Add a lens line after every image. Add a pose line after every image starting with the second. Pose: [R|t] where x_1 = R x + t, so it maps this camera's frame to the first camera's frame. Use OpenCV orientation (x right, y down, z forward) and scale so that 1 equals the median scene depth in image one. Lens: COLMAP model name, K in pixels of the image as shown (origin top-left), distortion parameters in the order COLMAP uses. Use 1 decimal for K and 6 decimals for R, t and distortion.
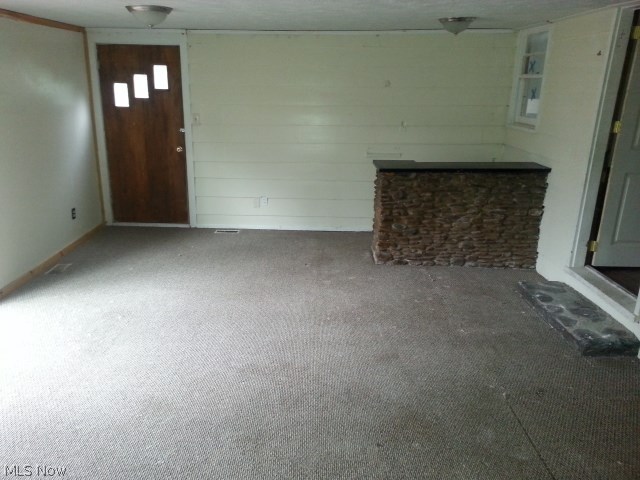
lens RADIAL K [[510.9, 0, 319.2], [0, 510.9, 242.2], [0, 0, 1]] dist [0.019089, 0.002445]
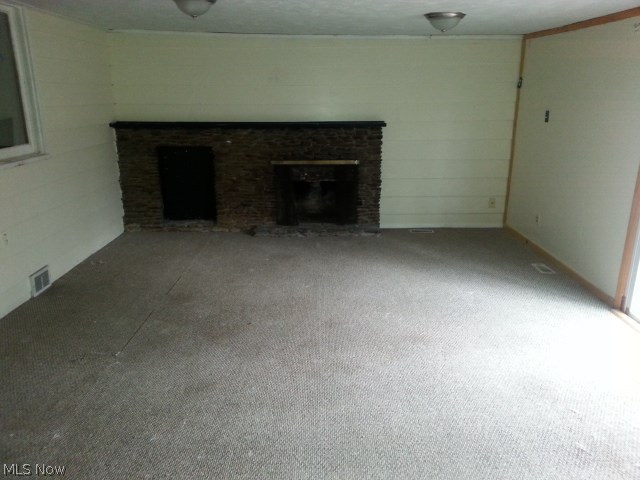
lens RADIAL K [[510.9, 0, 320.4], [0, 510.9, 238.6], [0, 0, 1]] dist [0.019089, 0.002445]
pose [[-0.998839, -0.047492, 0.008094, -0.077534], [-0.035749, 0.843260, 0.536315, -0.531800], [-0.032296, 0.535403, -0.843979, 1.824869]]
